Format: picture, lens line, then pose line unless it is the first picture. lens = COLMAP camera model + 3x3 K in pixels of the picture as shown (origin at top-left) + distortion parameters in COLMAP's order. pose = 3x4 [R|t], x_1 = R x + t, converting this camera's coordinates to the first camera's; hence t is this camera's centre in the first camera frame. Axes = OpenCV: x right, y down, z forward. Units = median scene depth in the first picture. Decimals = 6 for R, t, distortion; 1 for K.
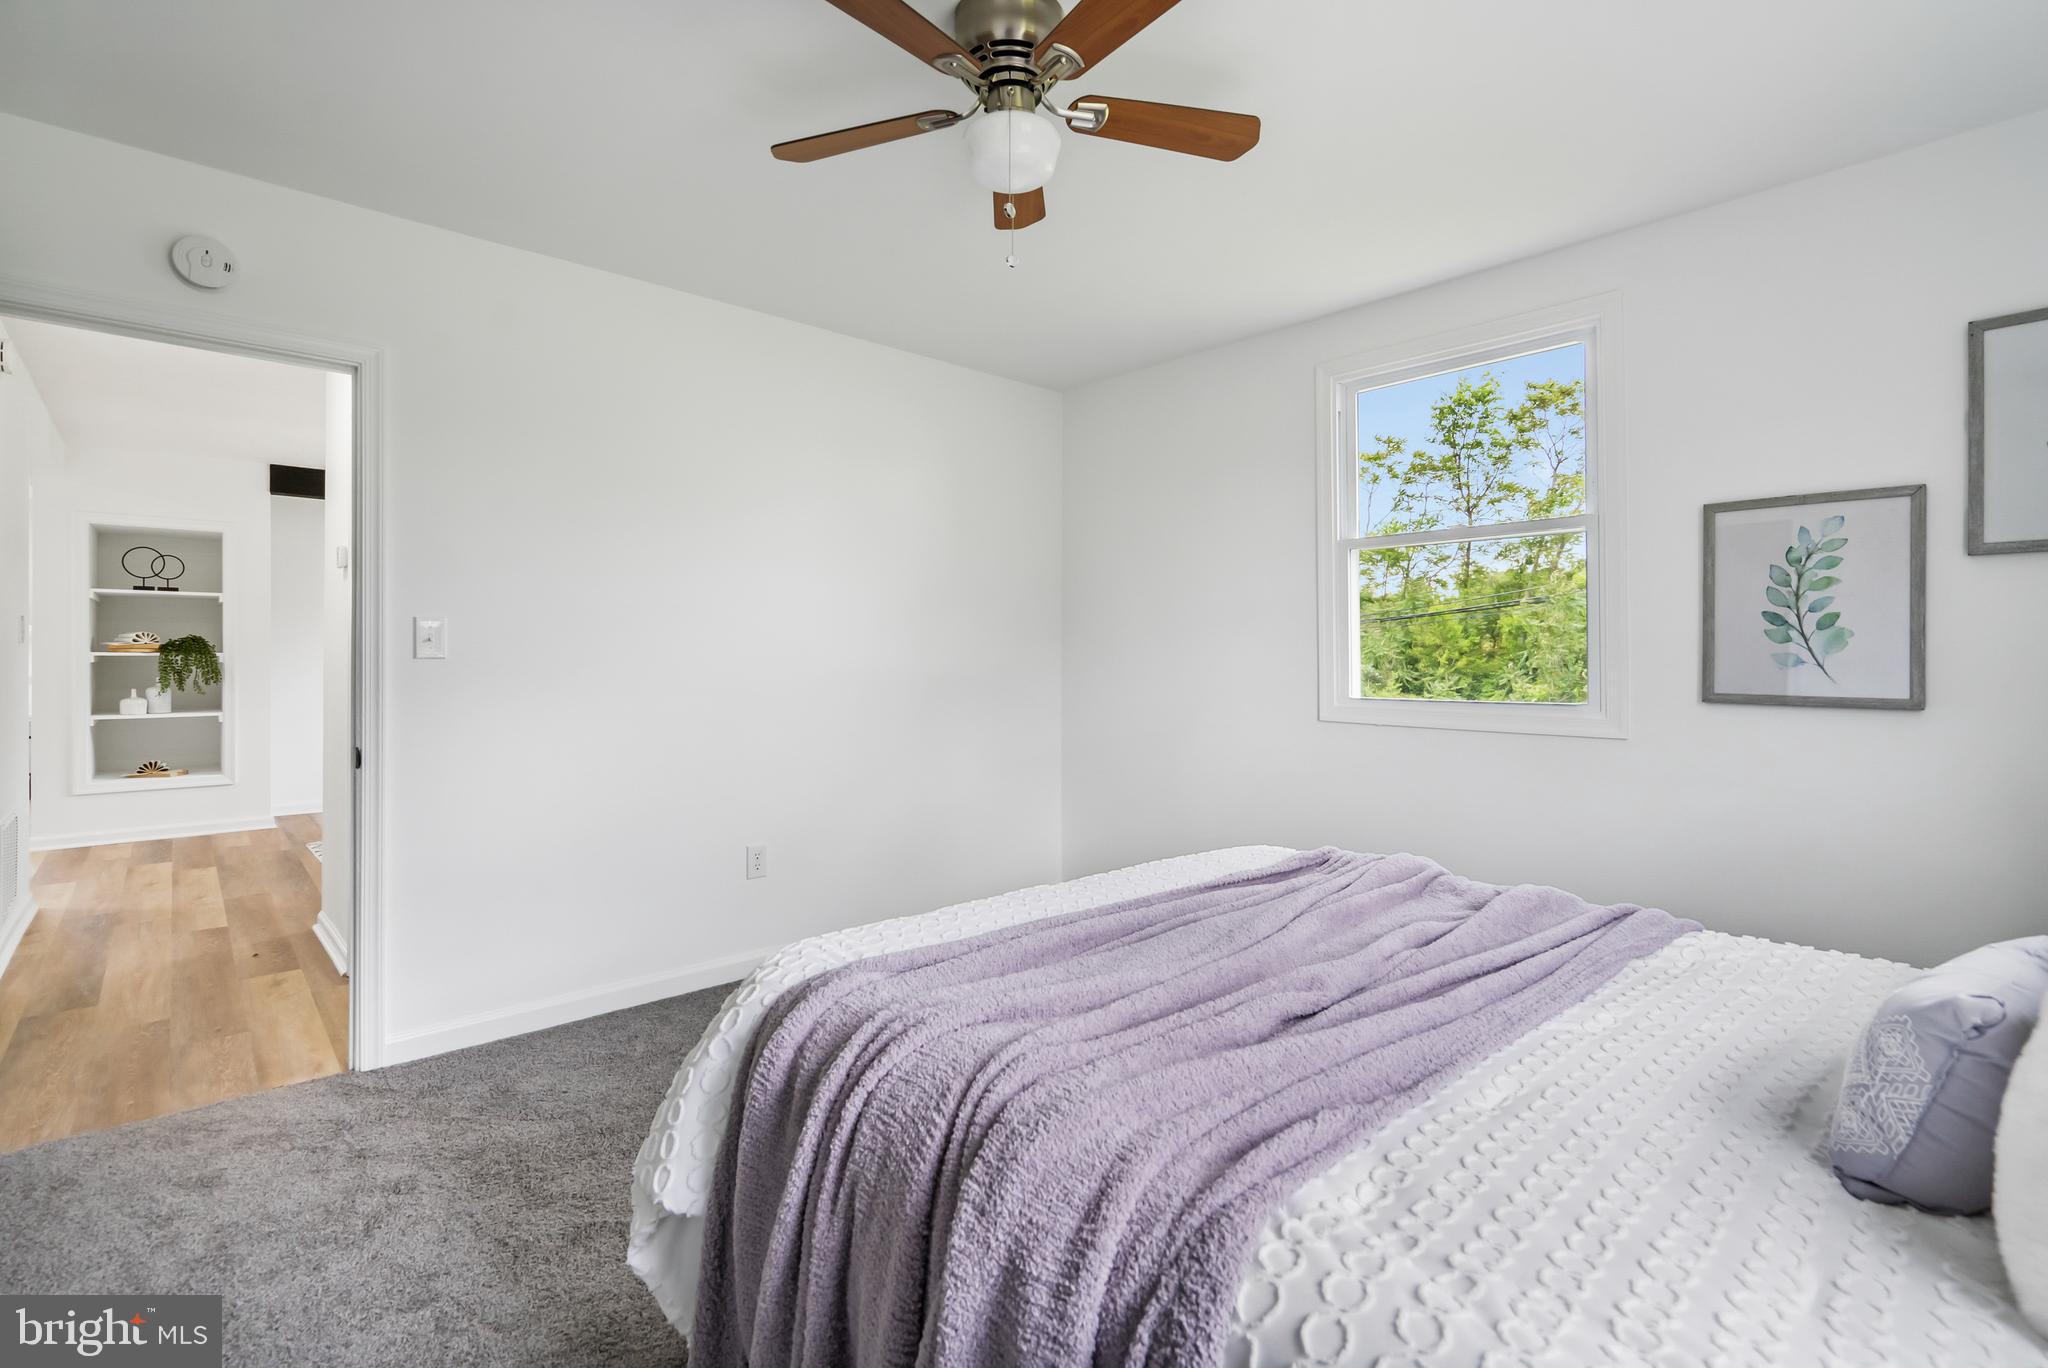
lens RADIAL K [[923.9, 0, 1027.9], [0, 923.9, 646.0], [0, 0, 1]] dist [-0.001076, 0.000022]
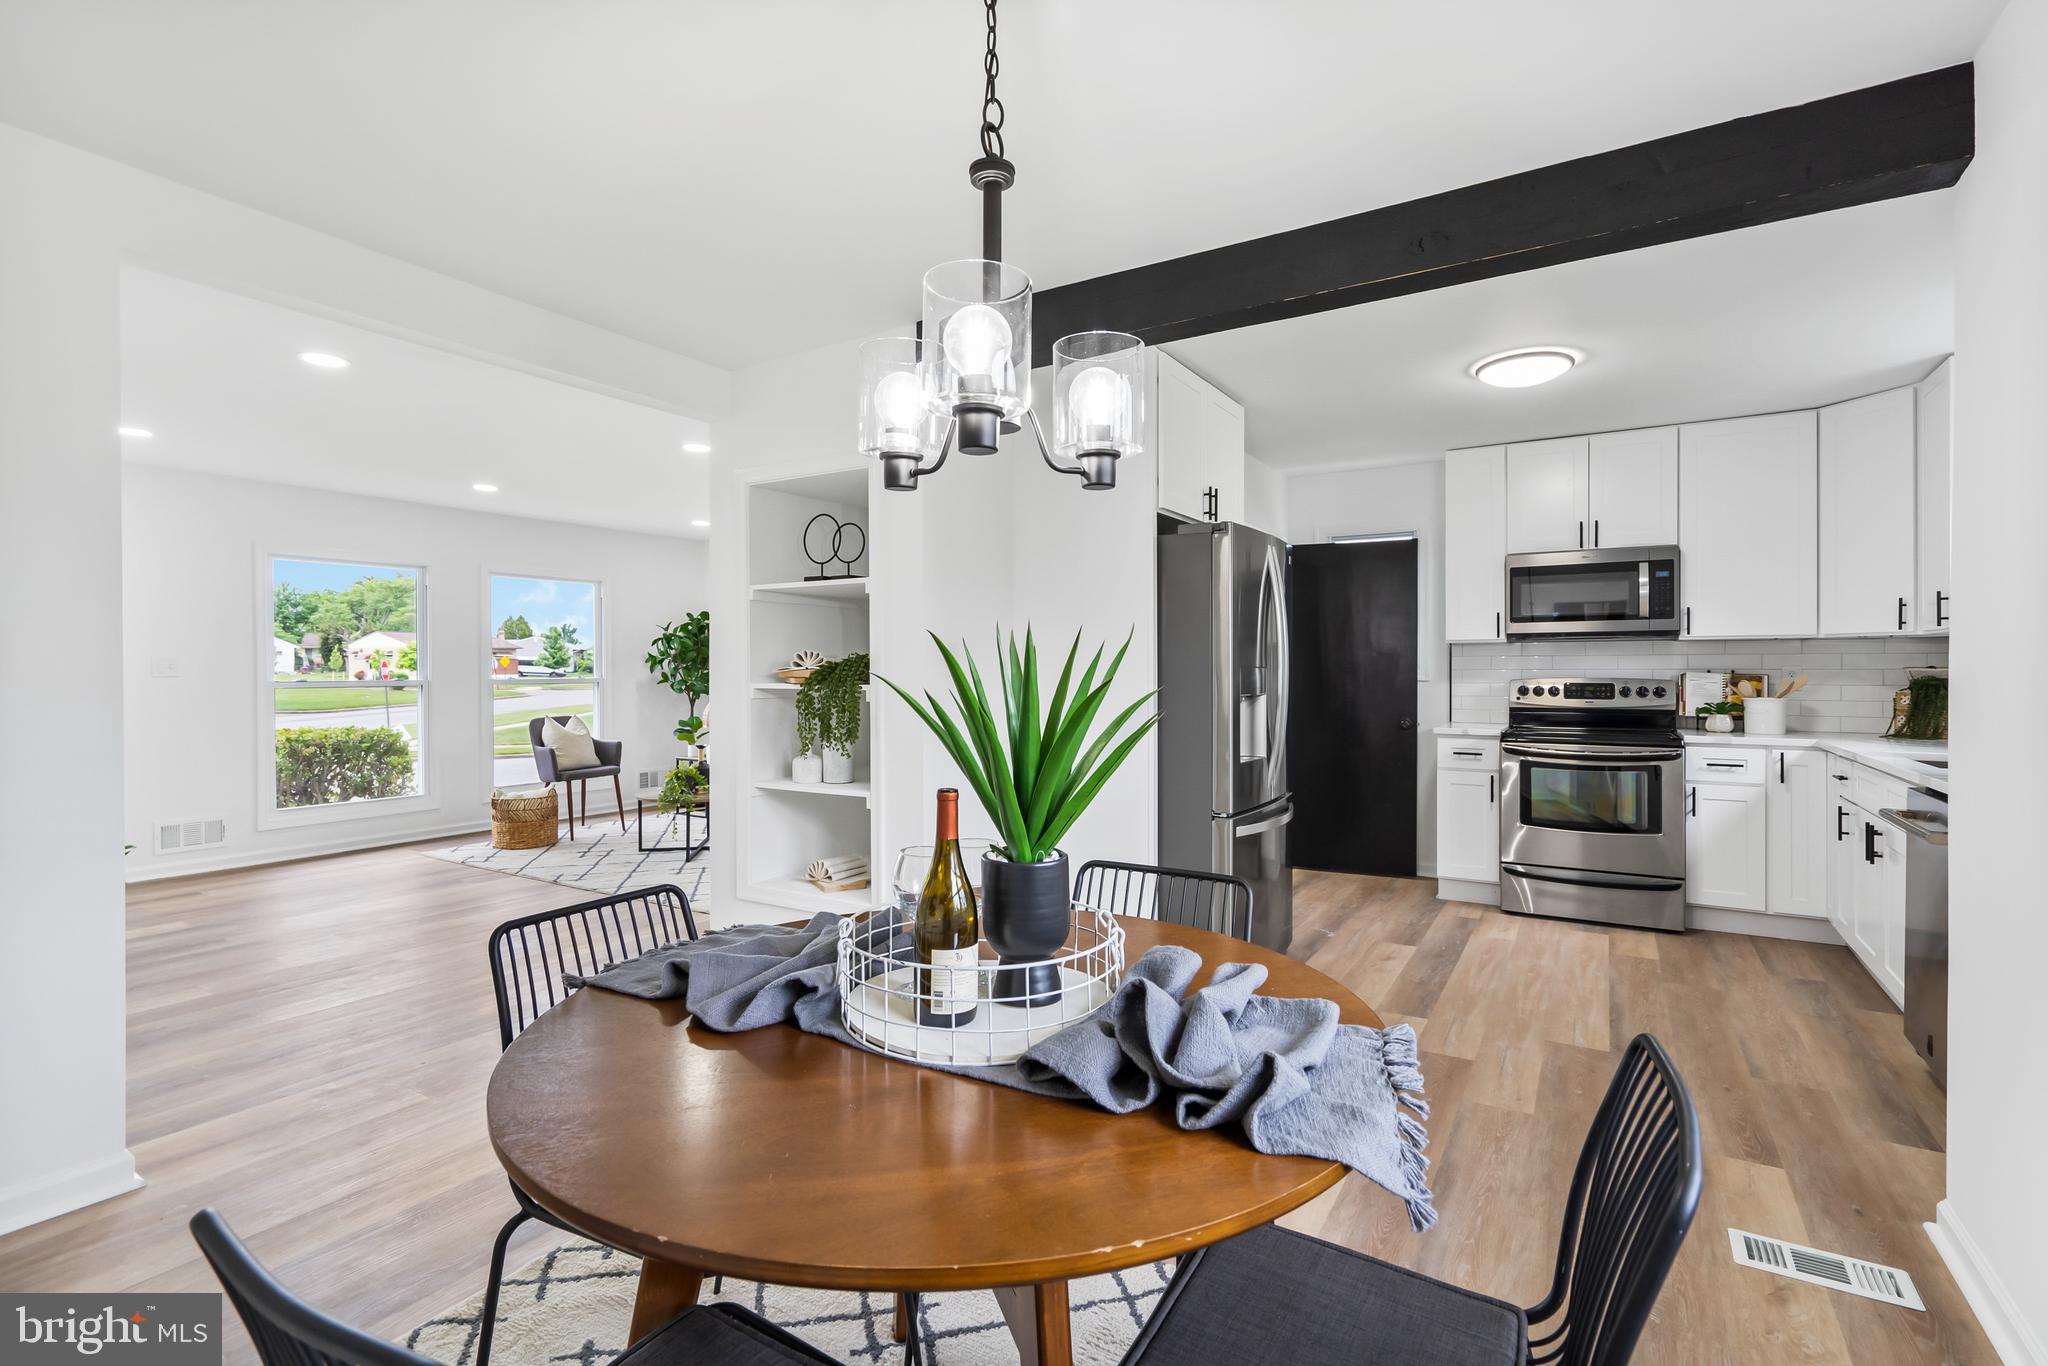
lens RADIAL K [[939.8, 0, 1029.2], [0, 939.8, 675.9], [0, 0, 1]] dist [-0.001411, 0.000384]
pose [[0.272026, 0.001841, -0.962288, -0.314026], [0.011211, 0.999924, 0.005083, 0.000323], [0.962225, -0.012171, 0.271984, 0.954258]]
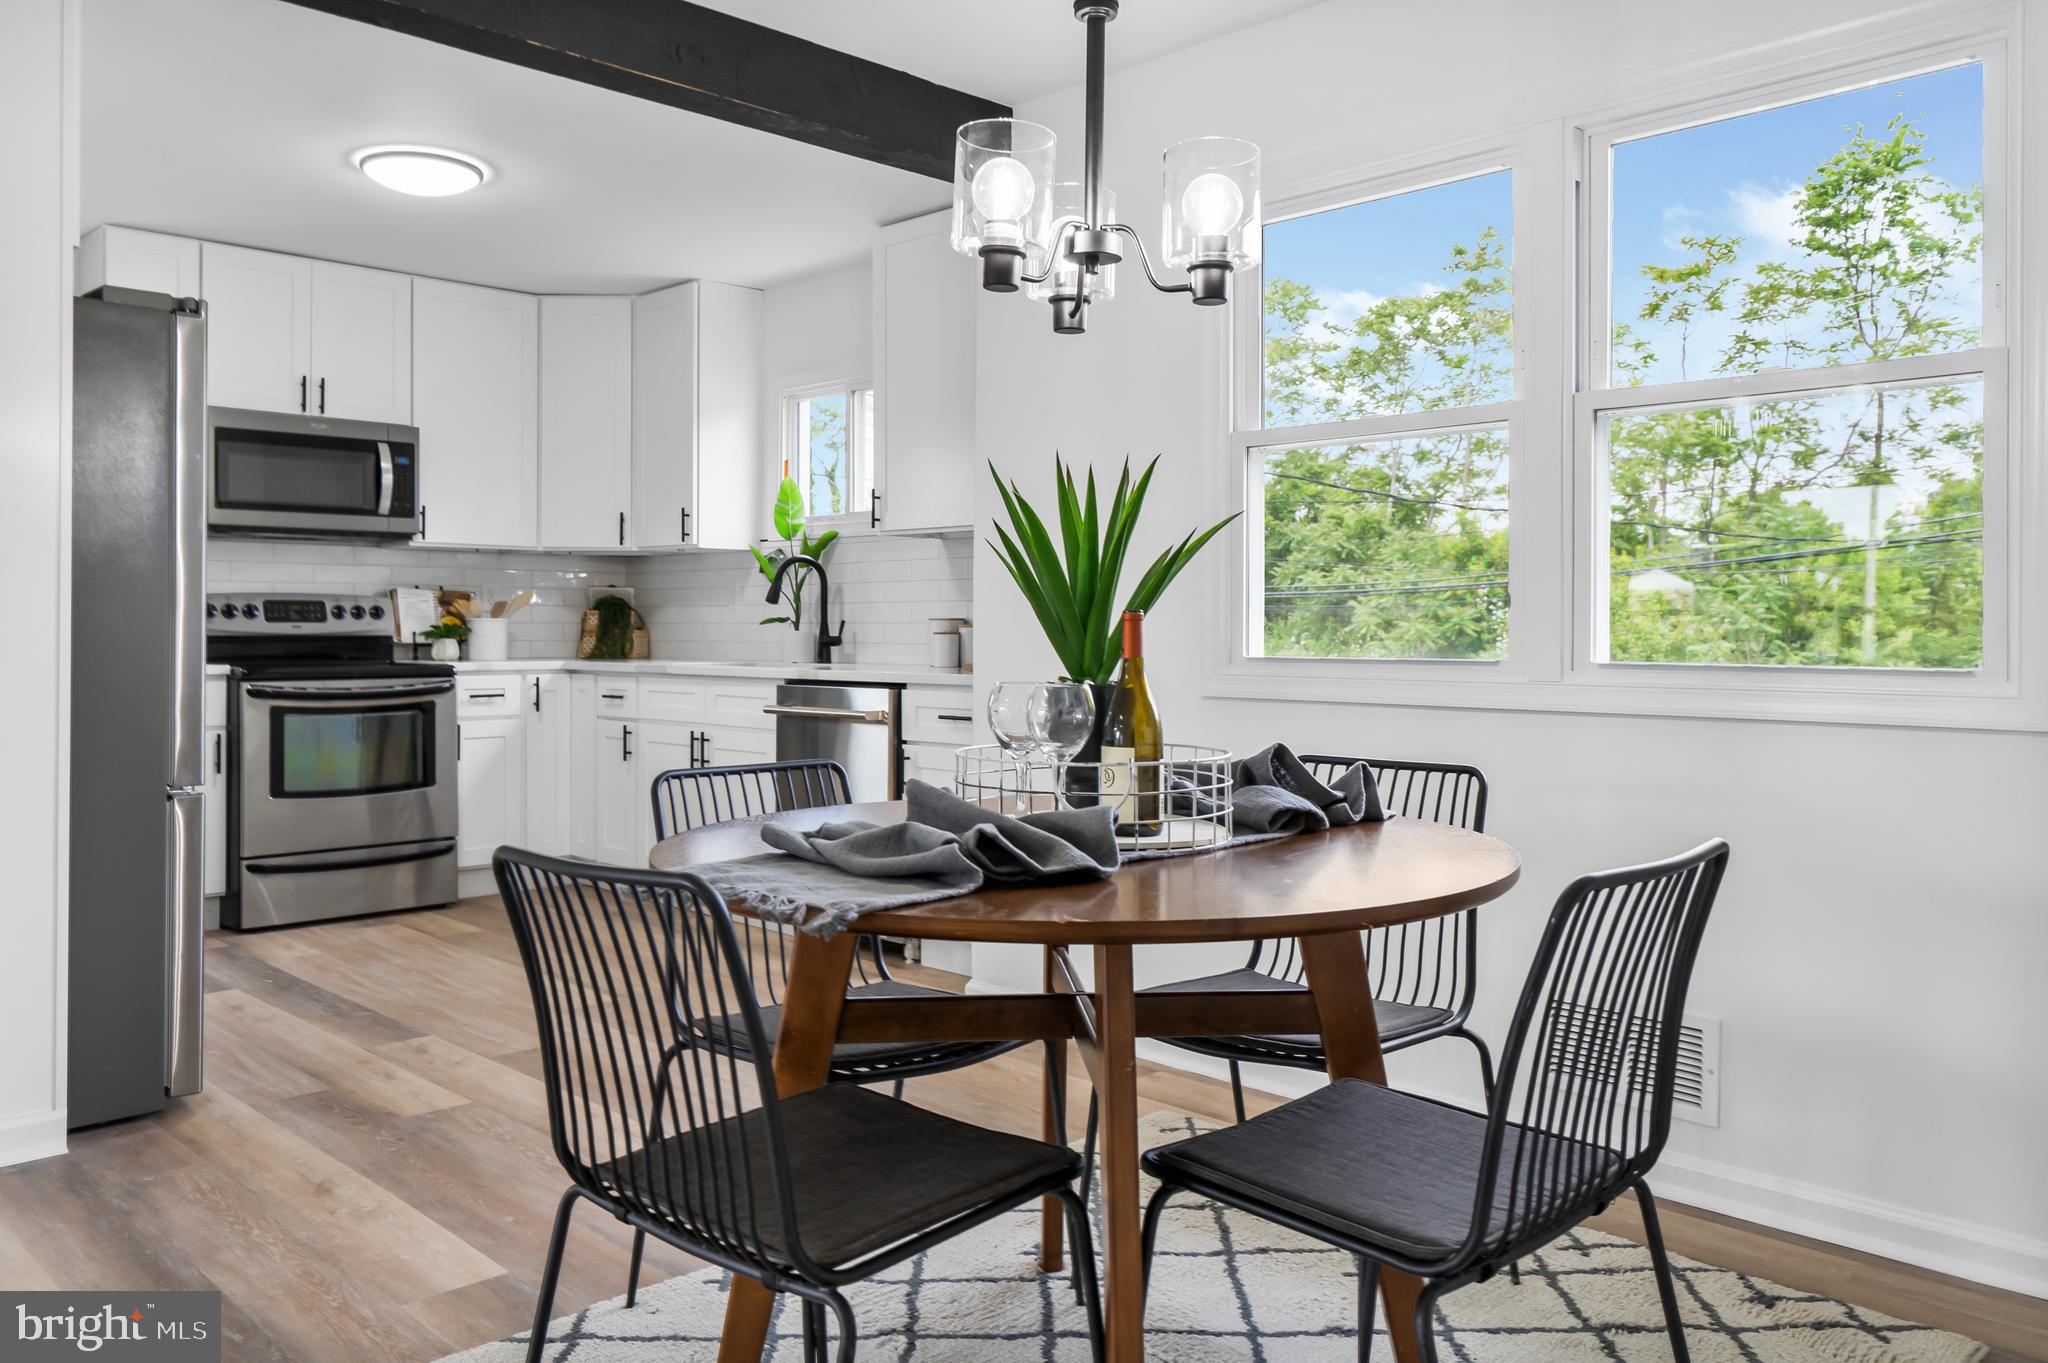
lens RADIAL K [[1549.3, 0, 1025.2], [0, 1549.3, 621.4], [0, 0, 1]] dist [0.006191, -0.001229]
pose [[0.999309, -0.000523, 0.037158, -0.547884], [0.000359, 0.999990, 0.004421, 0.025756], [-0.037160, -0.004405, 0.999300, 0.651472]]
